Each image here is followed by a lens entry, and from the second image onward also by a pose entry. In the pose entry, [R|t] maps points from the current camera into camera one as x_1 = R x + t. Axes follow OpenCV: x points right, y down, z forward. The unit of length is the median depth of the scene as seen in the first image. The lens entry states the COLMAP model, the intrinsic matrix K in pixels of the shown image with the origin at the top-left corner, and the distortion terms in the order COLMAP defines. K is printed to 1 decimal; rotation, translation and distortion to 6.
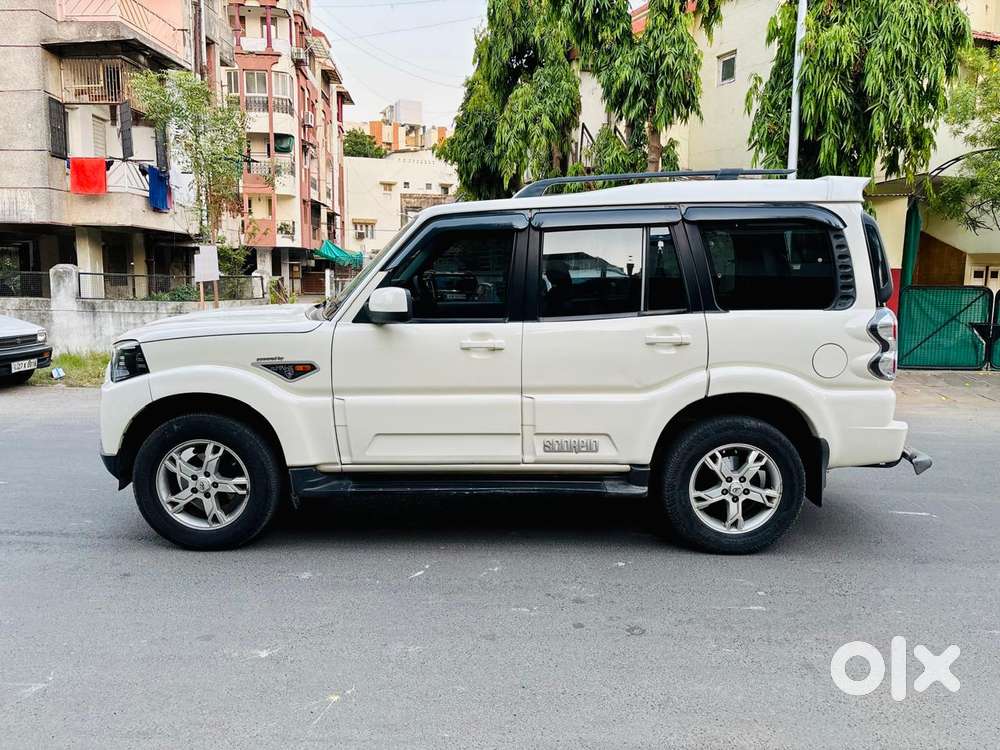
lens RADIAL K [[757.0, 0, 505.5], [0, 757.0, 370.0], [0, 0, 1]] dist [0.045366, -0.040975]
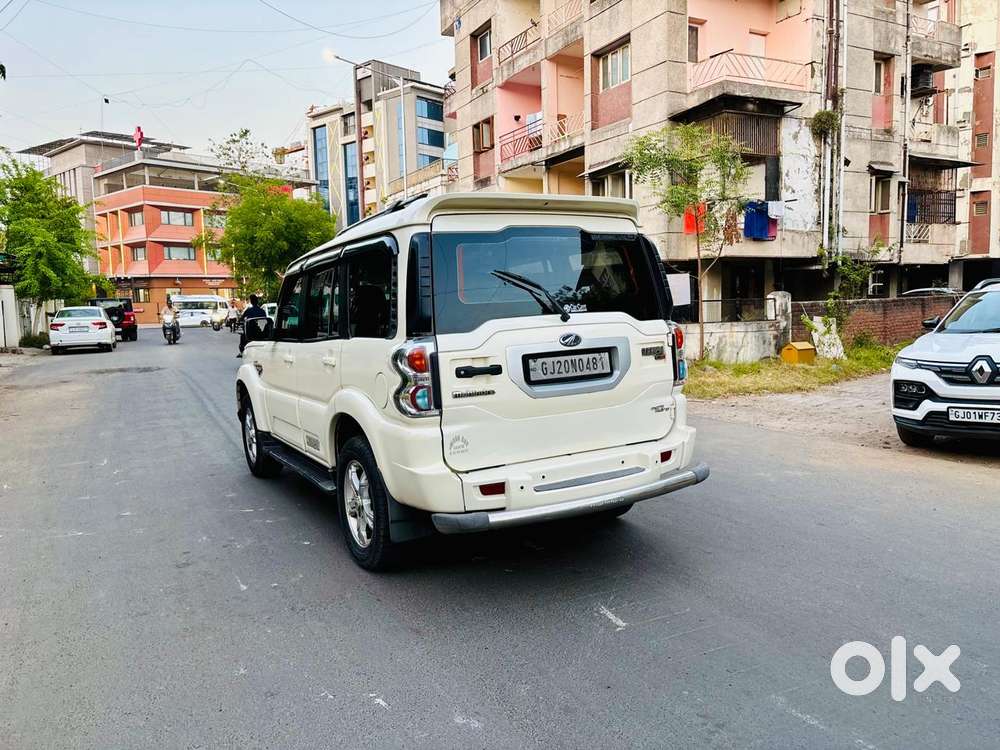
lens RADIAL K [[757.0, 0, 505.5], [0, 757.0, 370.0], [0, 0, 1]] dist [0.045366, -0.040975]
pose [[0.498645, 0.054851, -0.865069, 1.312270], [-0.076515, 0.996885, 0.019104, -0.066783], [0.863422, 0.056665, 0.501289, 0.629106]]
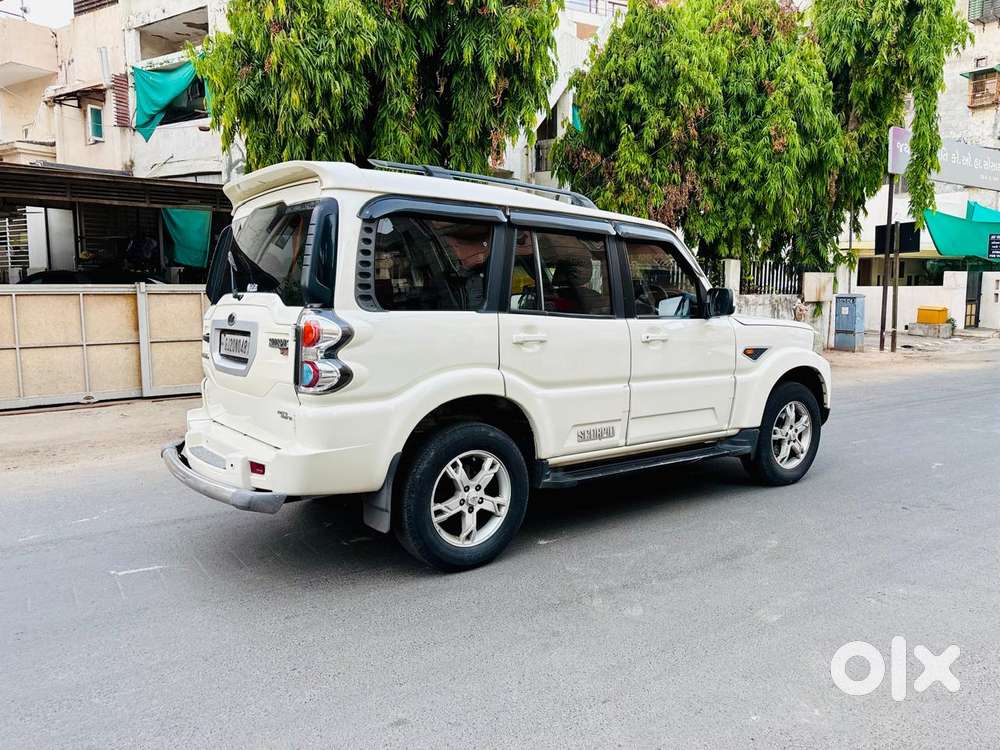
lens RADIAL K [[753.6, 0, 507.0], [0, 753.6, 372.4], [0, 0, 1]] dist [0.049810, -0.044897]
pose [[-0.803973, 0.054188, -0.592192, 0.816182], [-0.084648, 0.975271, 0.204161, -0.254561], [0.588611, 0.214268, -0.779504, 2.154973]]
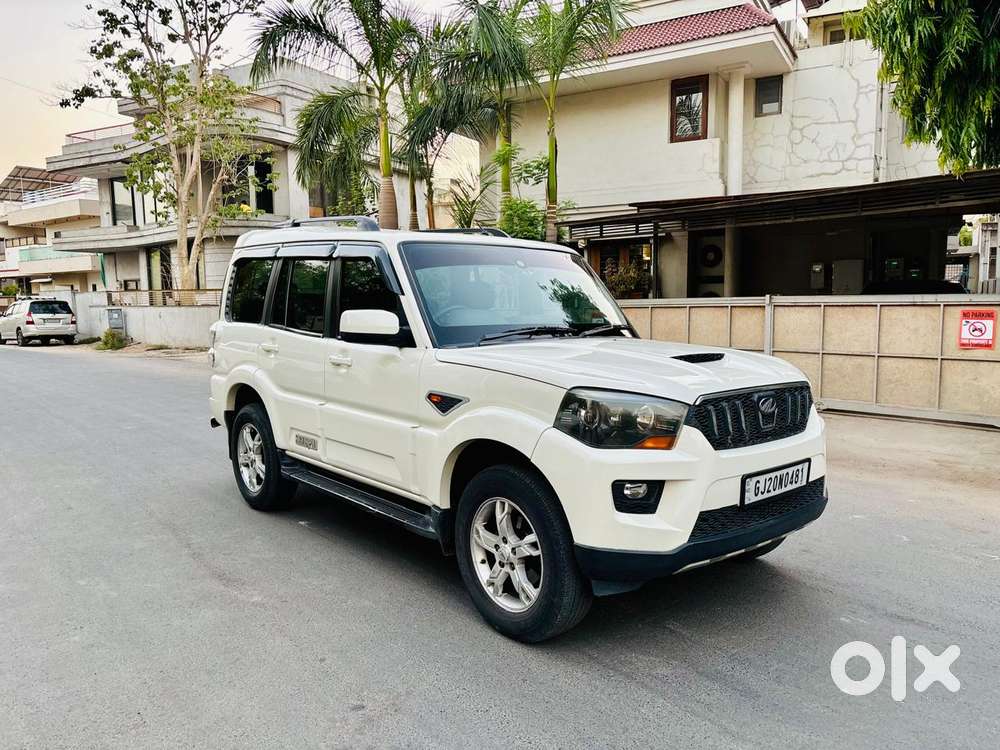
lens RADIAL K [[754.9, 0, 504.8], [0, 754.9, 377.0], [0, 0, 1]] dist [0.059163, -0.069104]
pose [[-0.645623, -0.082326, 0.759206, -0.991182], [0.099465, 0.976638, 0.190488, -0.252020], [-0.757151, 0.198498, -0.622351, 1.891390]]
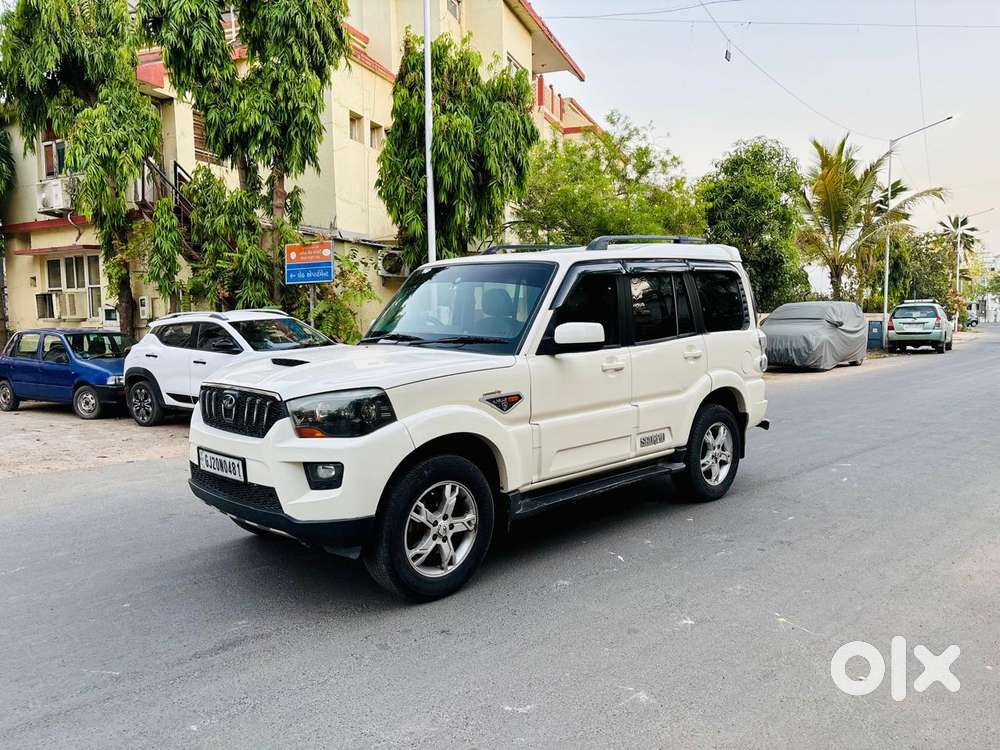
lens RADIAL K [[755.3, 0, 507.6], [0, 755.3, 375.9], [0, 0, 1]] dist [0.059773, -0.060828]
pose [[0.702885, -0.074673, 0.707373, -0.999282], [0.108787, 0.994060, -0.003160, -0.031923], [-0.702935, 0.079174, 0.706834, 0.236432]]
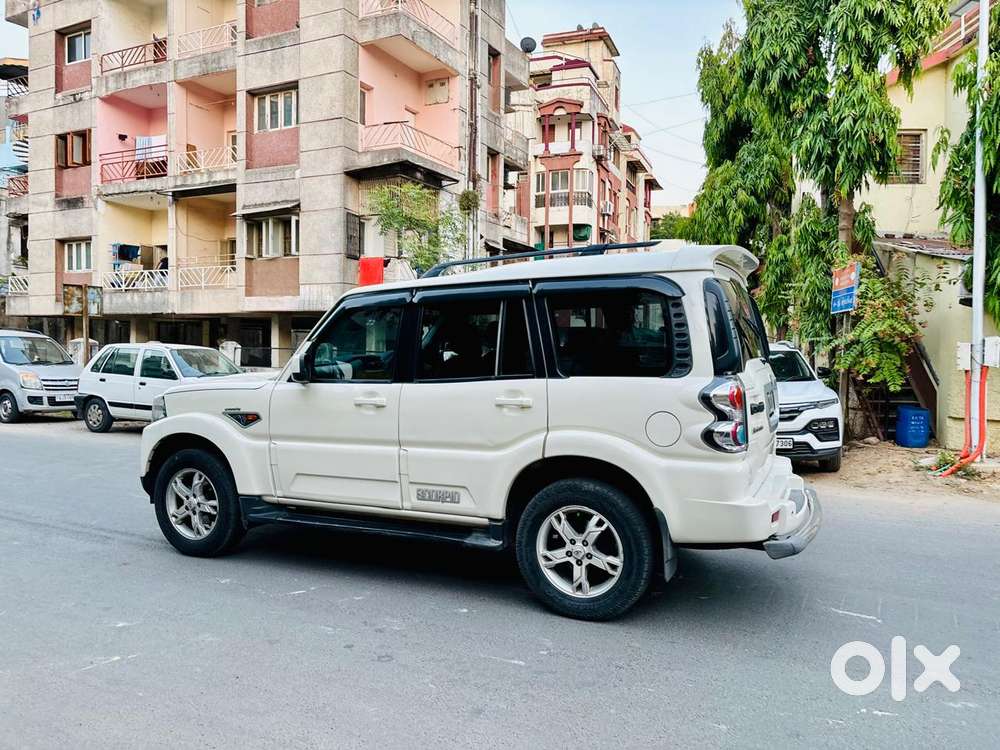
lens RADIAL K [[753.6, 0, 507.0], [0, 753.6, 372.4], [0, 0, 1]] dist [0.049810, -0.044897]
pose [[0.908188, 0.011545, -0.418404, 0.632923], [-0.052816, 0.994790, -0.087193, 0.010519], [0.415217, 0.101285, 0.904066, 0.020917]]
